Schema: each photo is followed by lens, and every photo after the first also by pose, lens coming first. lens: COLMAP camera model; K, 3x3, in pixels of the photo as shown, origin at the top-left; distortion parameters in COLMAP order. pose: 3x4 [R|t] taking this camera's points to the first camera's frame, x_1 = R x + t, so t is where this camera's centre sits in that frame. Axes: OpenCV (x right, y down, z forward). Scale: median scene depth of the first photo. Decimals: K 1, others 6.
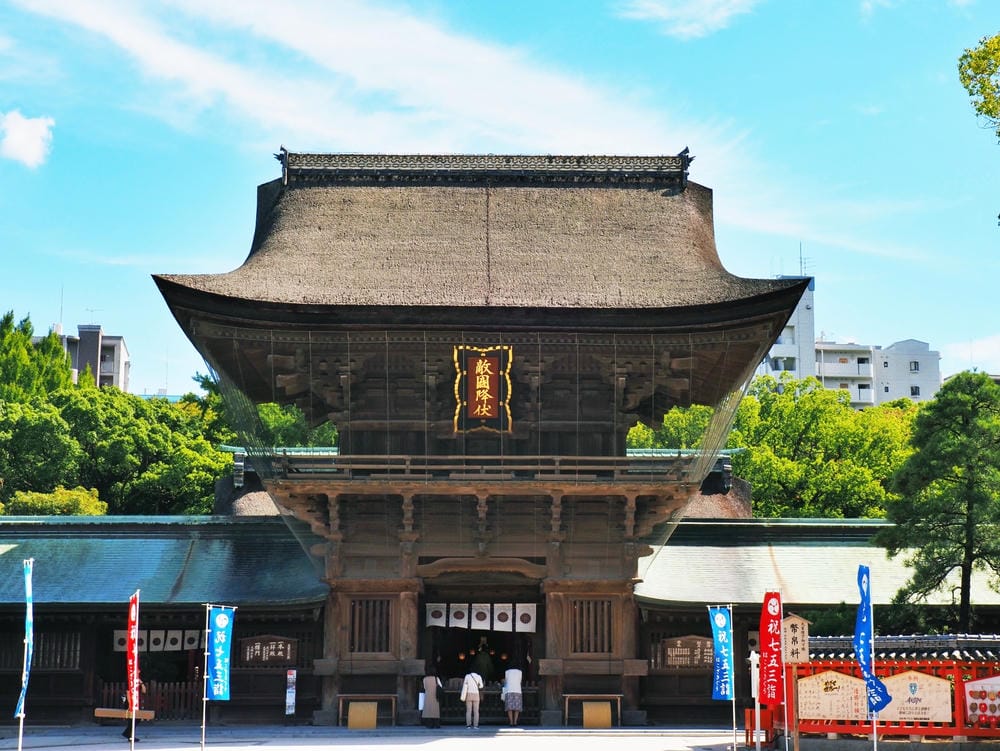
lens RADIAL K [[1706.1, 0, 503.7], [0, 1706.1, 377.4], [0, 0, 1]] dist [0.069377, 0.000000]
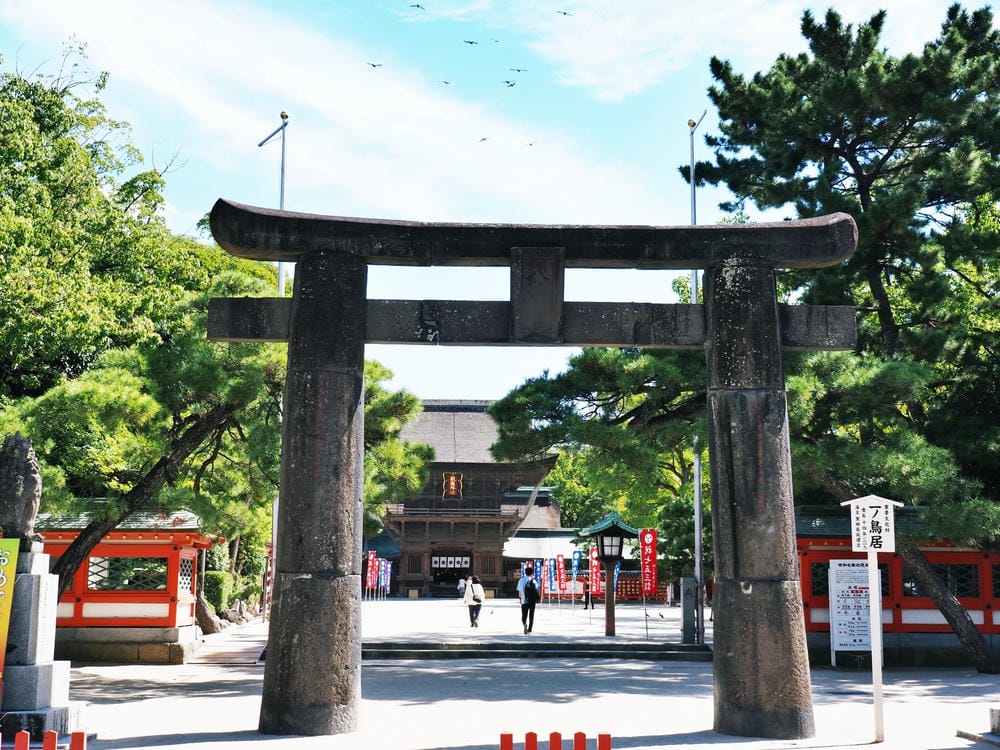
lens RADIAL K [[1279.2, 0, 495.9], [0, 1279.2, 374.4], [0, 0, 1]] dist [-0.000754, 0.000000]
pose [[0.999793, 0.009781, 0.017836, 0.022267], [-0.010333, 0.999462, 0.031128, -0.268463], [-0.017522, -0.031305, 0.999356, -1.280140]]
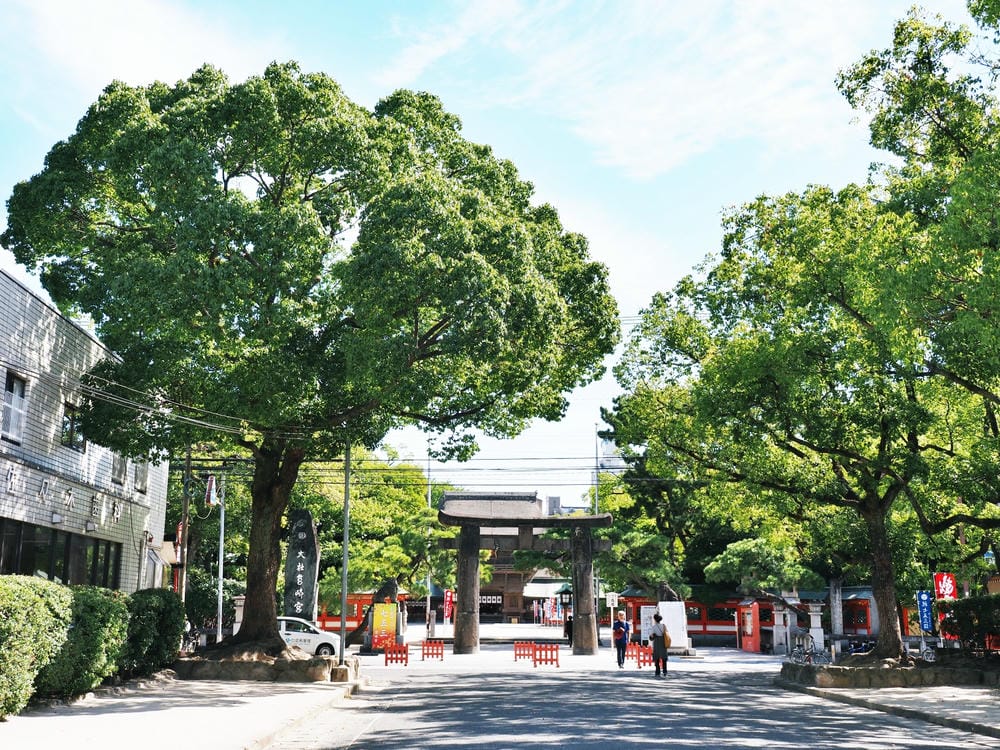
lens RADIAL K [[1155.9, 0, 501.2], [0, 1155.9, 372.3], [0, 0, 1]] dist [0.024838, 0.000000]
pose [[0.999965, 0.008358, 0.000565, 0.011461], [-0.008351, 0.999896, -0.011765, -0.450069], [-0.000663, 0.011760, 0.999931, -2.196941]]
